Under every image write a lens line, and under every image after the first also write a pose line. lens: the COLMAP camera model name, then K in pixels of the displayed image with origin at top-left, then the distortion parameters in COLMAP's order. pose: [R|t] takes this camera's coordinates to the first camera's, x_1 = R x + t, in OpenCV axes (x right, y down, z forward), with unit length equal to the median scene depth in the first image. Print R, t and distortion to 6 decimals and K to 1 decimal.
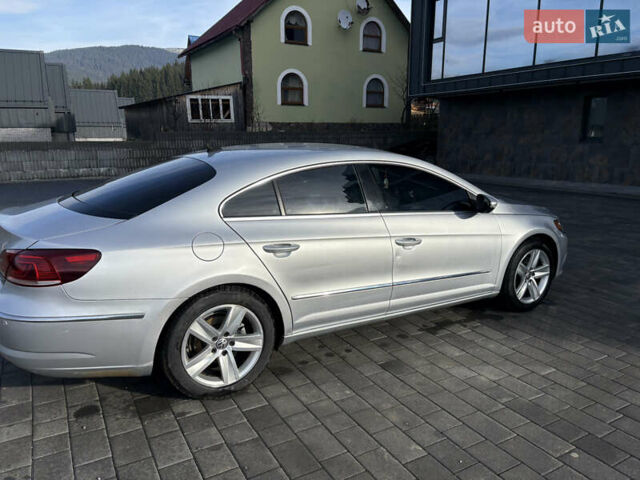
lens RADIAL K [[483.3, 0, 320.0], [0, 483.3, 240.0], [0, 0, 1]] dist [0.031651, -0.004009]
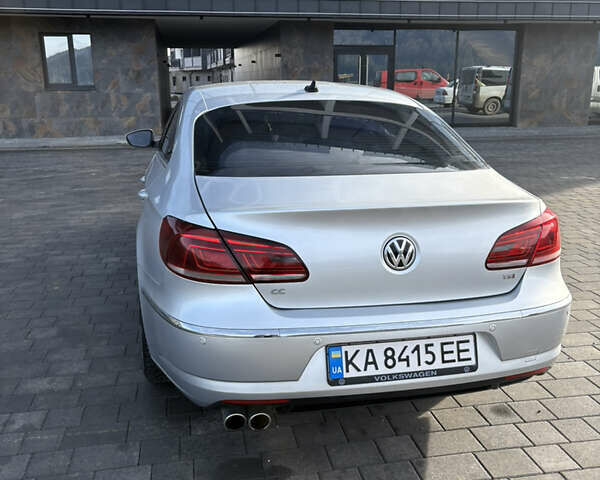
lens RADIAL K [[602.4, 0, 300.0], [0, 602.4, 240.0], [0, 0, 1]] dist [0.031074, 0.001760]
pose [[0.343946, -0.241041, 0.907524, -0.258044], [0.205450, 0.962391, 0.177749, -0.030380], [-0.916238, 0.125315, 0.380532, 0.161214]]
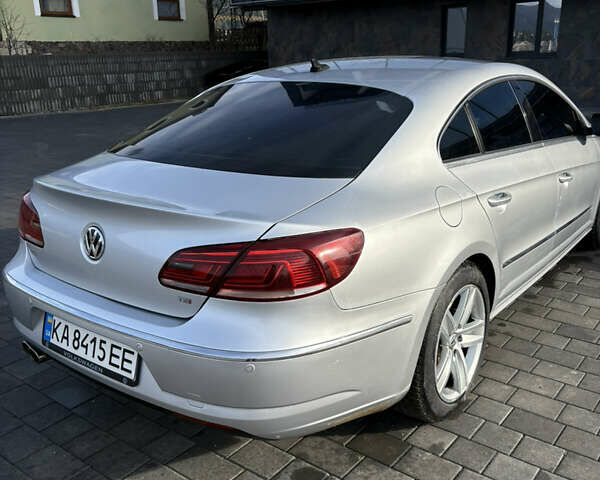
lens RADIAL K [[602.4, 0, 300.0], [0, 602.4, 240.0], [0, 0, 1]] dist [0.031074, 0.001760]
pose [[0.931267, -0.127938, 0.341135, -0.129823], [0.100827, 0.990249, 0.096129, -0.007588], [-0.350107, -0.055126, 0.935086, 0.048197]]
